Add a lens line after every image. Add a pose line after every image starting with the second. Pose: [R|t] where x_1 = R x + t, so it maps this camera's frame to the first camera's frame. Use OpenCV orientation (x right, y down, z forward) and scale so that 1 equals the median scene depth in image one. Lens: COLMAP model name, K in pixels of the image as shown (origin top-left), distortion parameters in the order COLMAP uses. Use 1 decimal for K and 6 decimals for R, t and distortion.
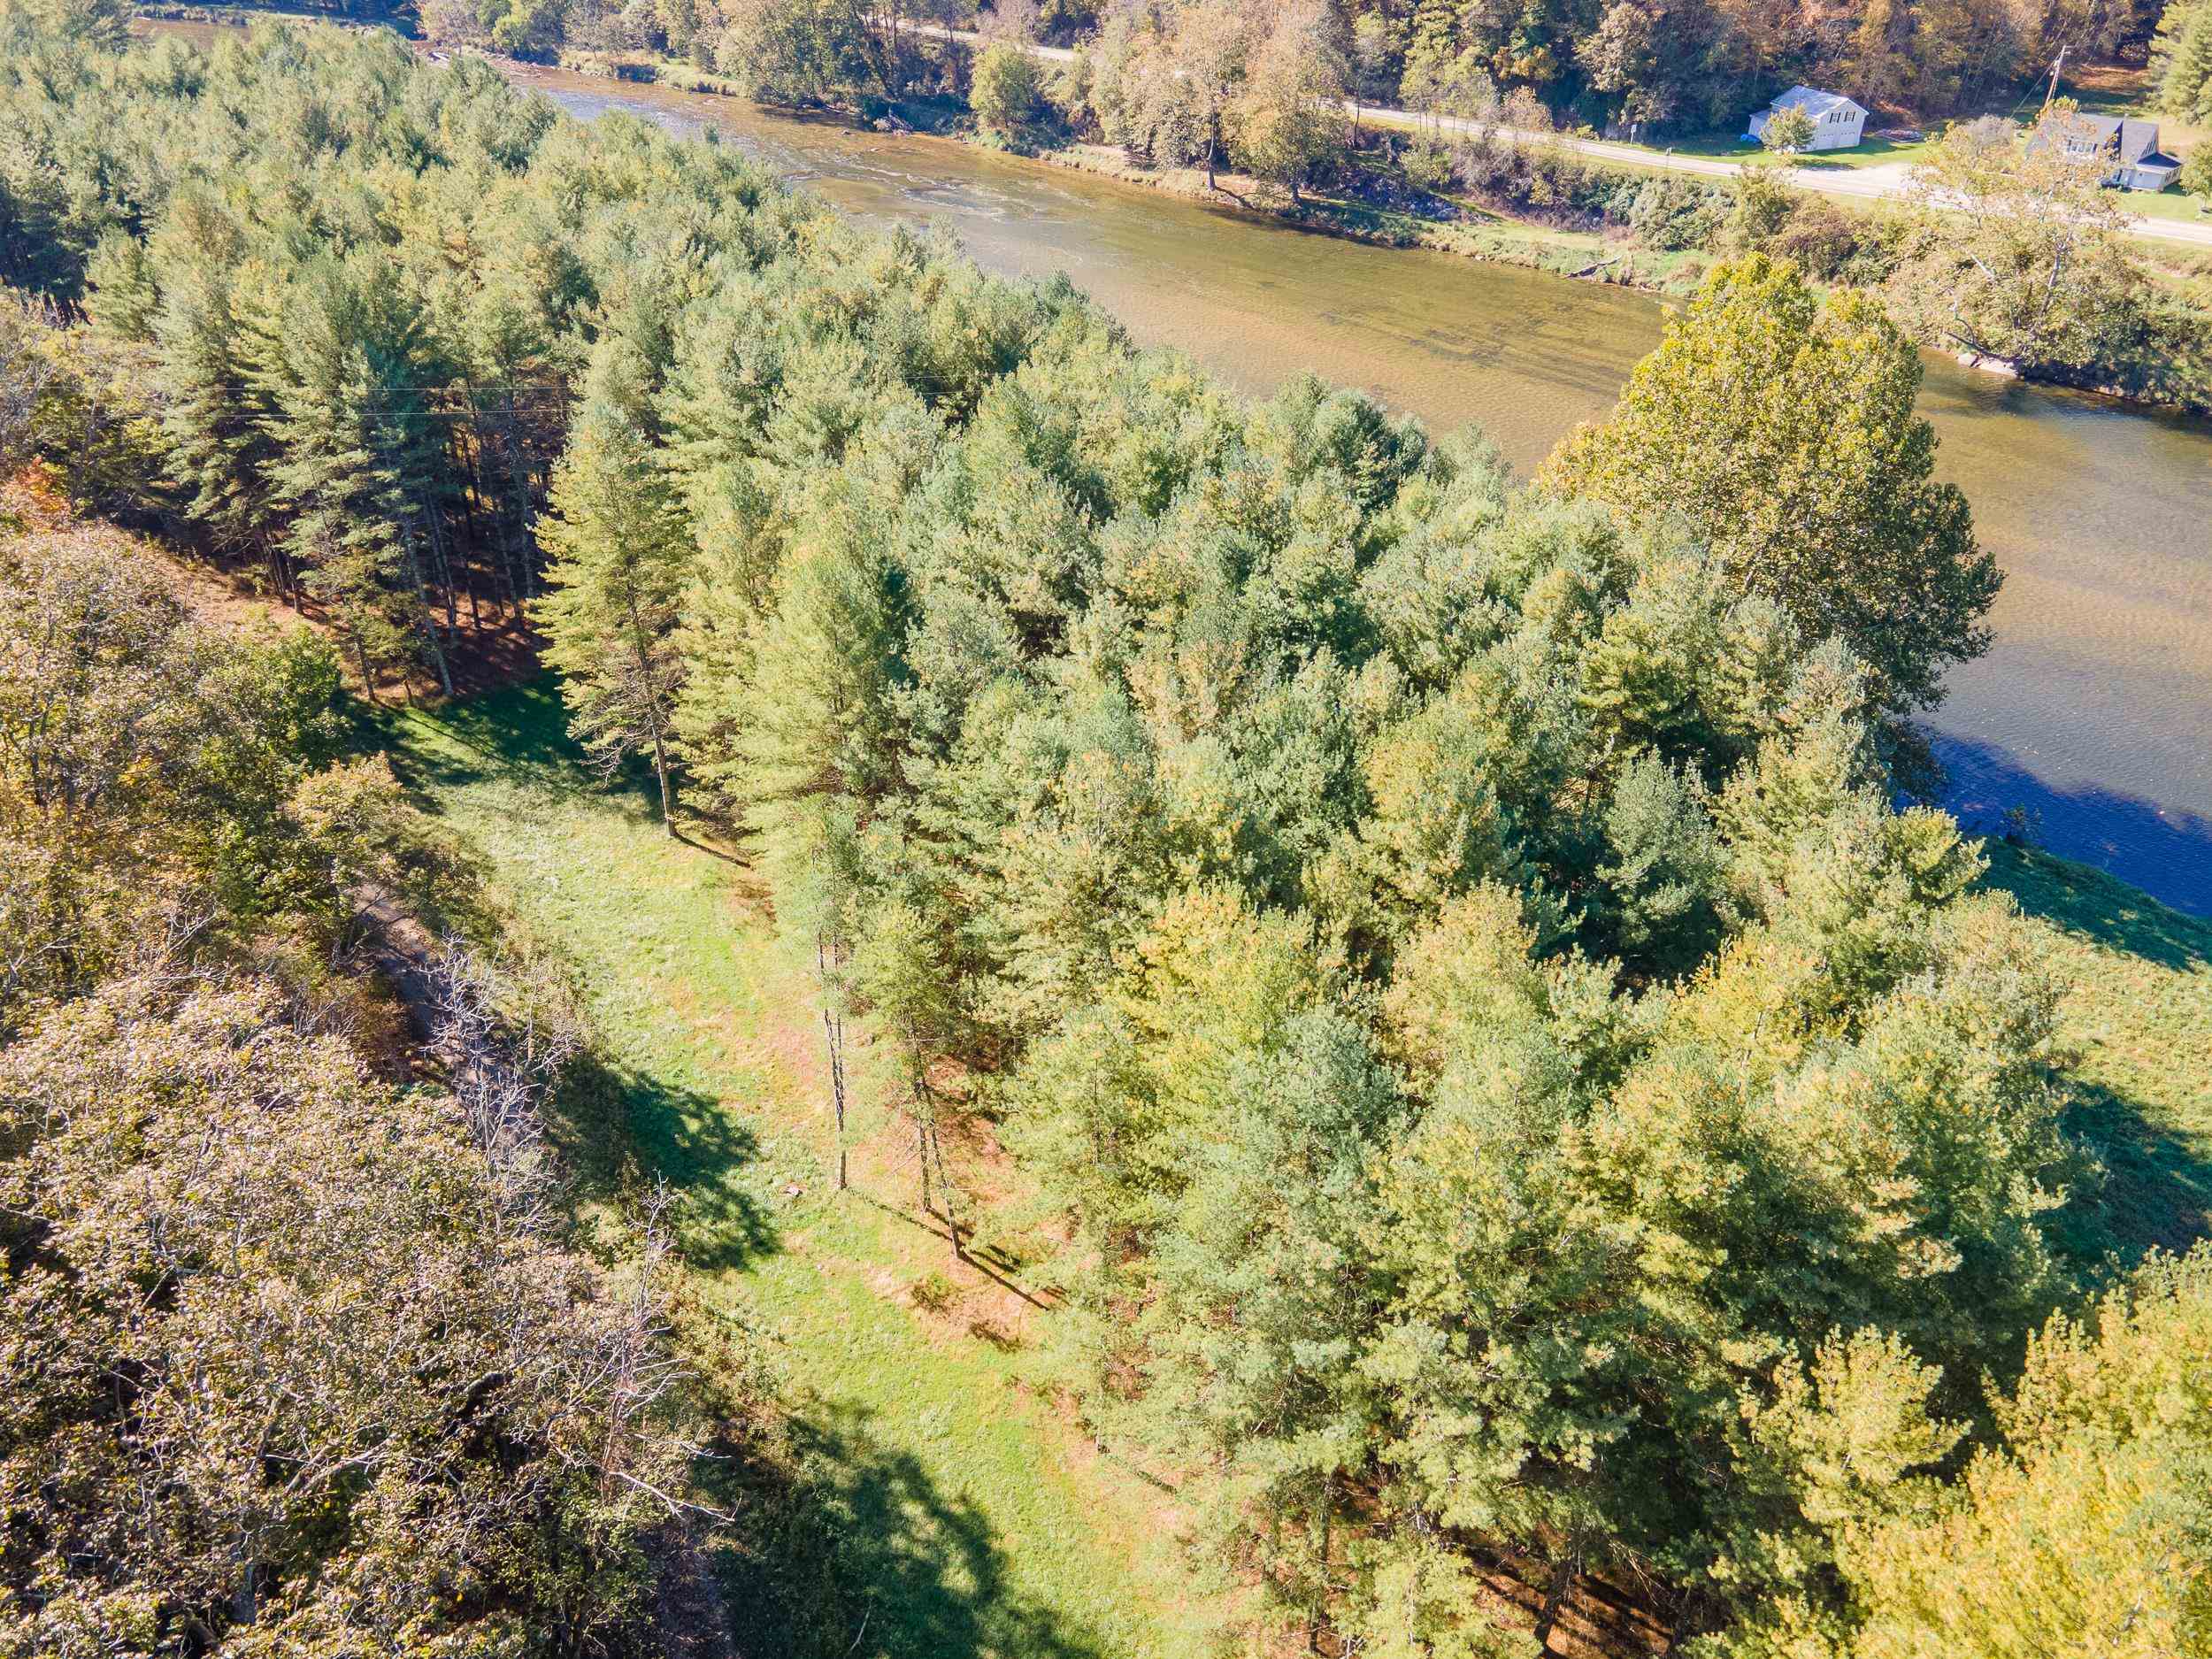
lens RADIAL K [[1662.2, 0, 1118.0], [0, 1662.2, 824.0], [0, 0, 1]] dist [0.040951, 0.026710]
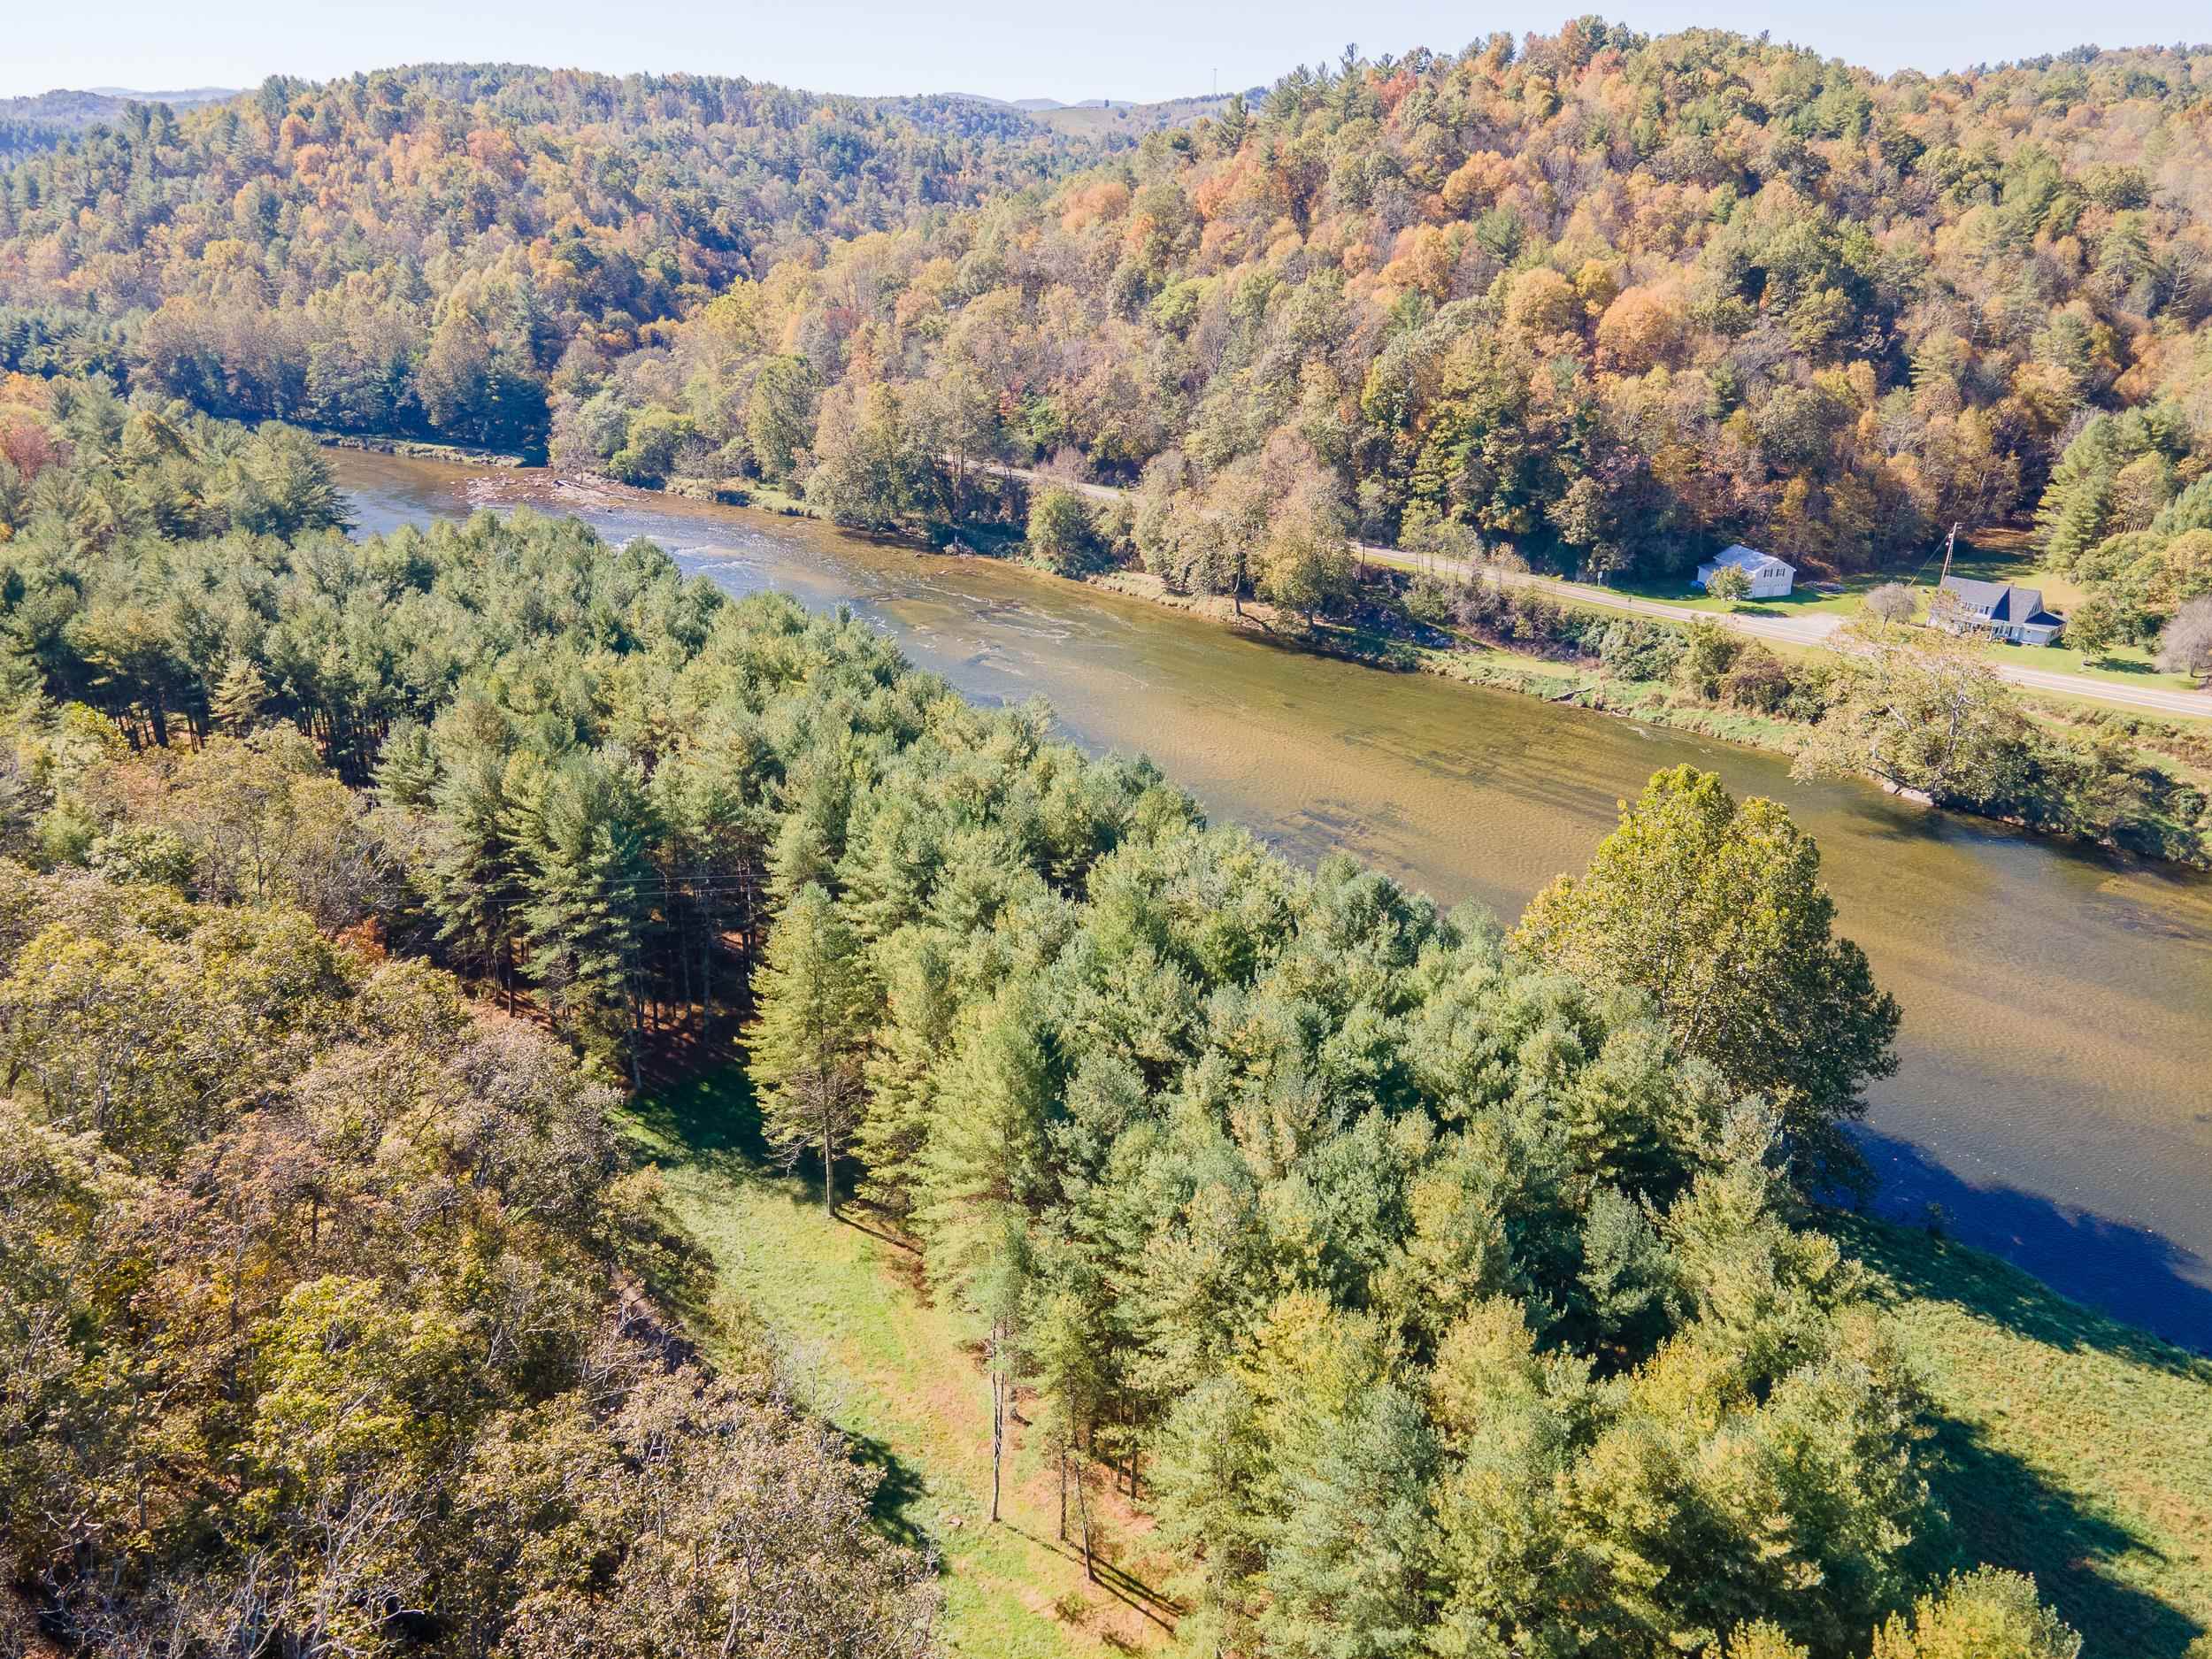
lens RADIAL K [[1662.2, 0, 1118.0], [0, 1662.2, 824.0], [0, 0, 1]] dist [0.040951, 0.026710]
pose [[0.999951, 0.009435, -0.003039, -0.057679], [-0.009839, 0.981841, -0.189449, -0.046127], [0.001196, 0.189470, 0.981886, -0.264444]]
